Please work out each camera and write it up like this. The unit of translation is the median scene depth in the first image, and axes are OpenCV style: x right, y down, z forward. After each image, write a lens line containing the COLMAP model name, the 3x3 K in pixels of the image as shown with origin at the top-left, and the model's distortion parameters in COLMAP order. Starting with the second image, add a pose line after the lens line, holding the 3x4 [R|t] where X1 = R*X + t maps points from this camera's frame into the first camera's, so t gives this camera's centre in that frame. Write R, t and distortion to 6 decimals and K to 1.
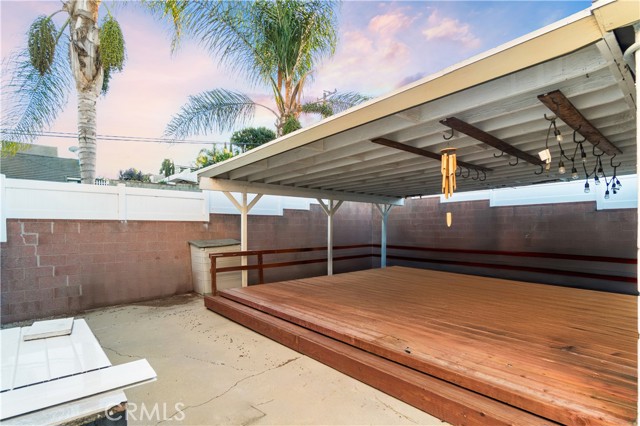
lens RADIAL K [[316.4, 0, 316.1], [0, 316.4, 210.1], [0, 0, 1]] dist [0.000061, 0.000087]
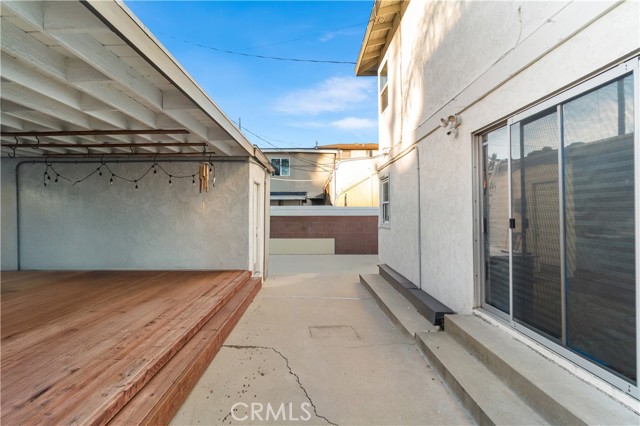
lens RADIAL K [[316.4, 0, 316.1], [0, 316.4, 210.1], [0, 0, 1]] dist [0.000061, 0.000087]
pose [[-0.757219, 0.016620, 0.652949, -0.639377], [-0.030464, 0.997690, -0.060724, 0.085169], [-0.652450, -0.065873, -0.754964, 1.160125]]
